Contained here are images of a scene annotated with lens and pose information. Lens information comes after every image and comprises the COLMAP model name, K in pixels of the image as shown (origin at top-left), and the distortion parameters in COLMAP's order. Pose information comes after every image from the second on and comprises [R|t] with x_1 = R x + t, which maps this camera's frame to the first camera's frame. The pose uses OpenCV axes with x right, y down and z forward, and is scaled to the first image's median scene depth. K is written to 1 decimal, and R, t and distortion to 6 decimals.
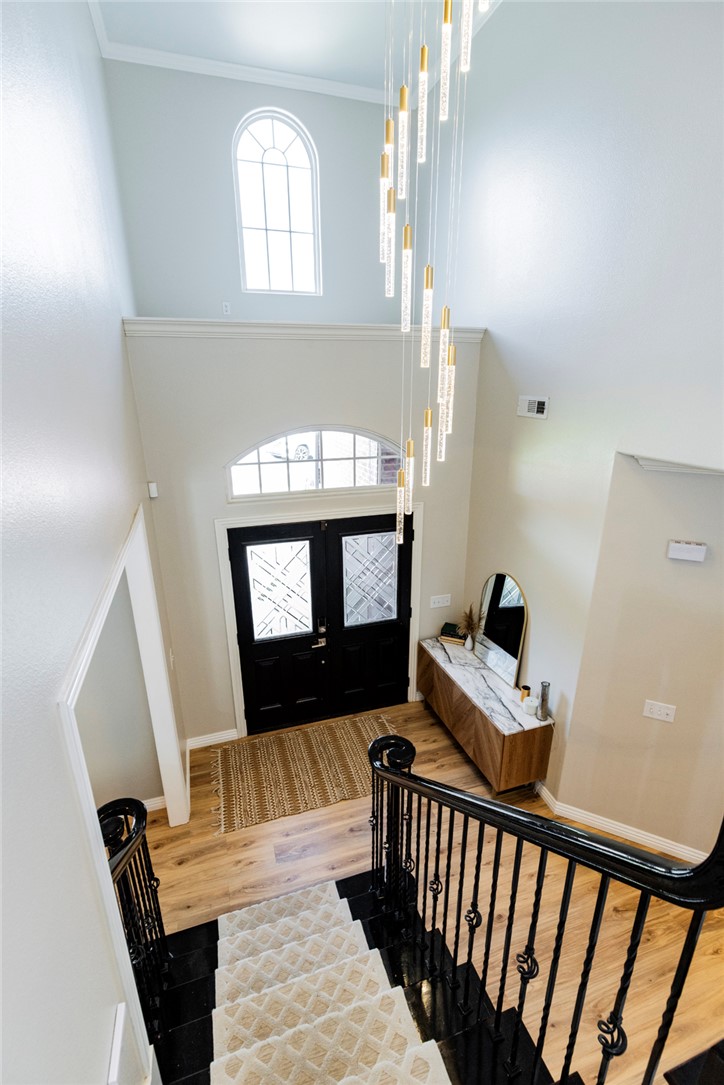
lens RADIAL K [[496.9, 0, 362.7], [0, 496.9, 552.3], [0, 0, 1]] dist [0.015635, -0.006826]
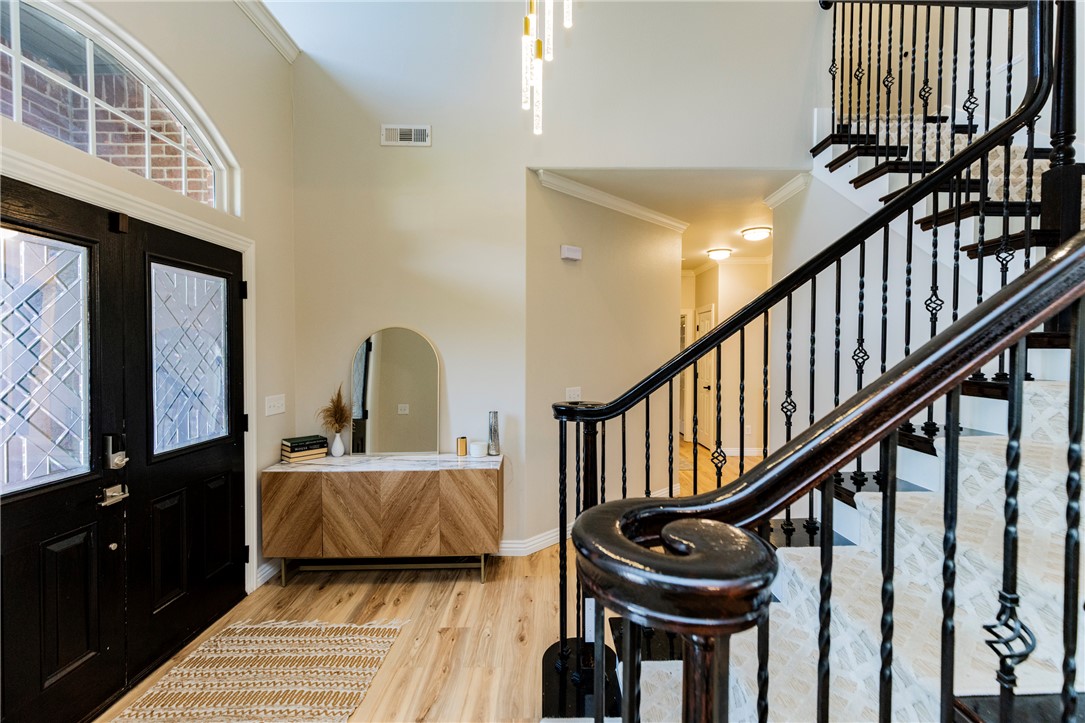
lens RADIAL K [[489.4, 0, 548.8], [0, 489.4, 362.5], [0, 0, 1]] dist [0.006039, -0.000457]
pose [[0.305951, -0.014441, 0.951938, -0.406702], [0.313123, 0.945785, -0.086289, 0.245408], [-0.899082, 0.324474, 0.293885, 0.518072]]
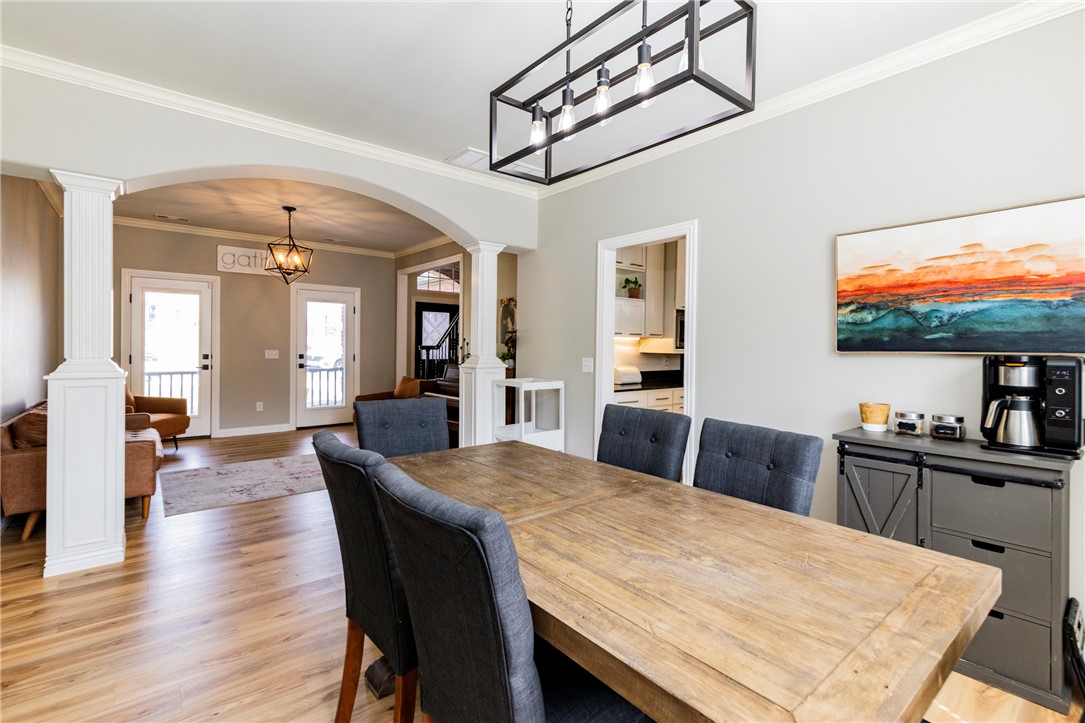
lens RADIAL K [[487.2, 0, 544.9], [0, 487.2, 351.1], [0, 0, 1]] dist [0.001797, -0.000113]
pose [[0.929276, 0.012456, 0.369176, -0.510688], [0.105805, 0.948579, -0.298333, 0.835274], [-0.353909, 0.316295, 0.880174, -1.023165]]
